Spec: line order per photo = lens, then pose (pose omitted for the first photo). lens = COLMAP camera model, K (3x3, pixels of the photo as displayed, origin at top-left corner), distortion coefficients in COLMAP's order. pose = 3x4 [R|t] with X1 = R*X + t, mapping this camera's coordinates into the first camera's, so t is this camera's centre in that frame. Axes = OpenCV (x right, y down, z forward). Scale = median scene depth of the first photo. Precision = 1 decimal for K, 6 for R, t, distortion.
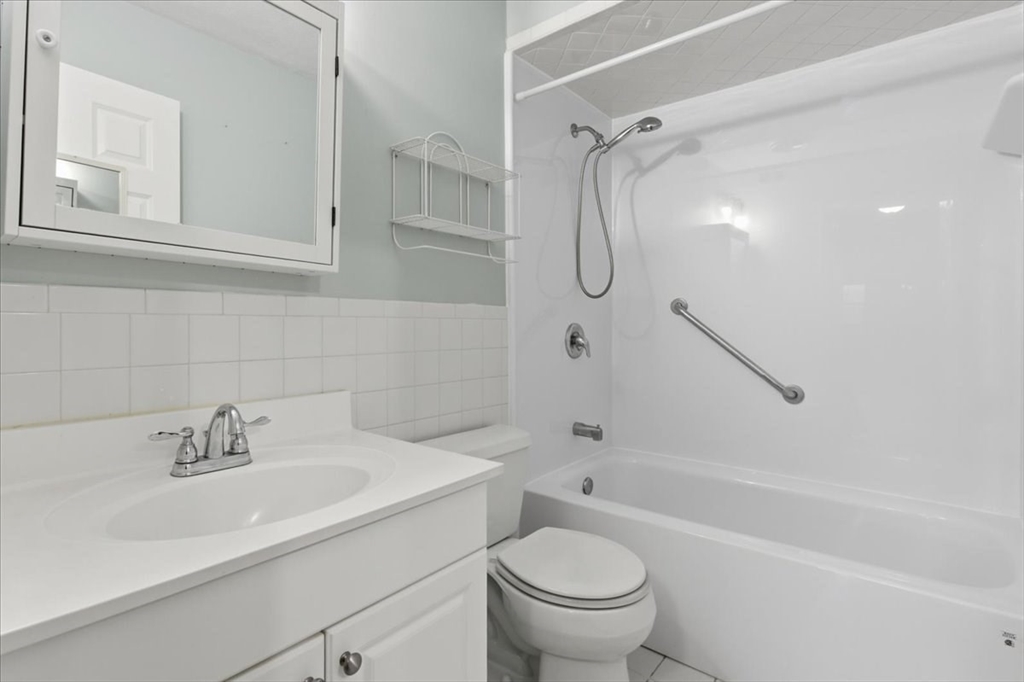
lens RADIAL K [[487.3, 0, 512.2], [0, 487.3, 323.9], [0, 0, 1]] dist [0.001998, 0.000575]
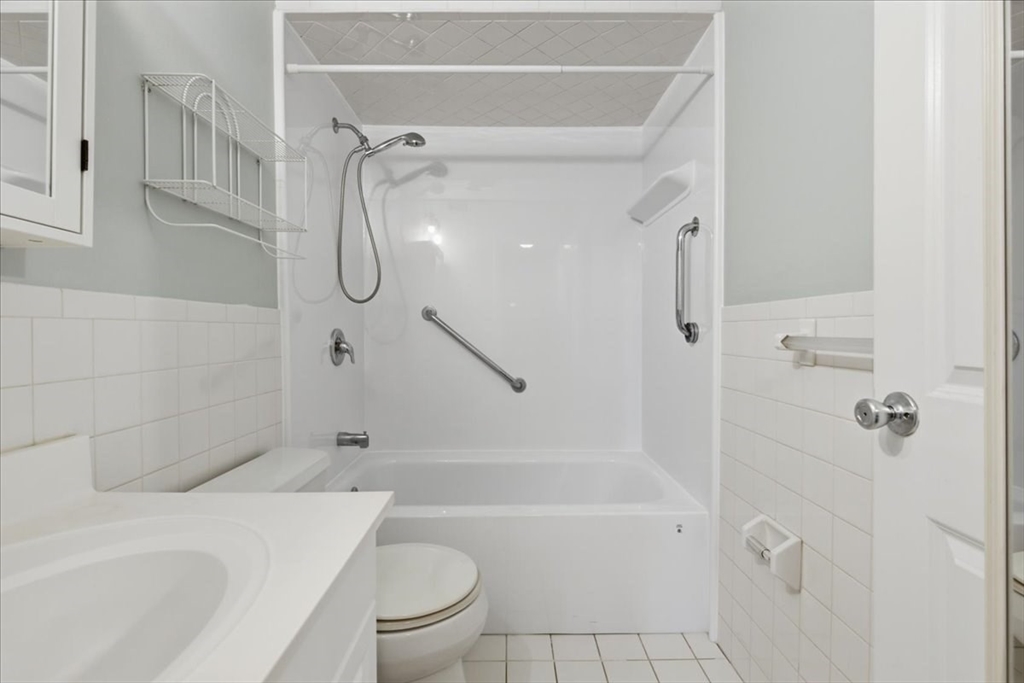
lens RADIAL K [[442.7, 0, 511.3], [0, 442.7, 331.6], [0, 0, 1]] dist [-0.001876, 0.000124]
pose [[0.780177, -0.005392, 0.625535, -0.165286], [0.001839, 0.999978, 0.006327, -0.000321], [-0.625556, -0.003786, 0.780170, 0.127149]]
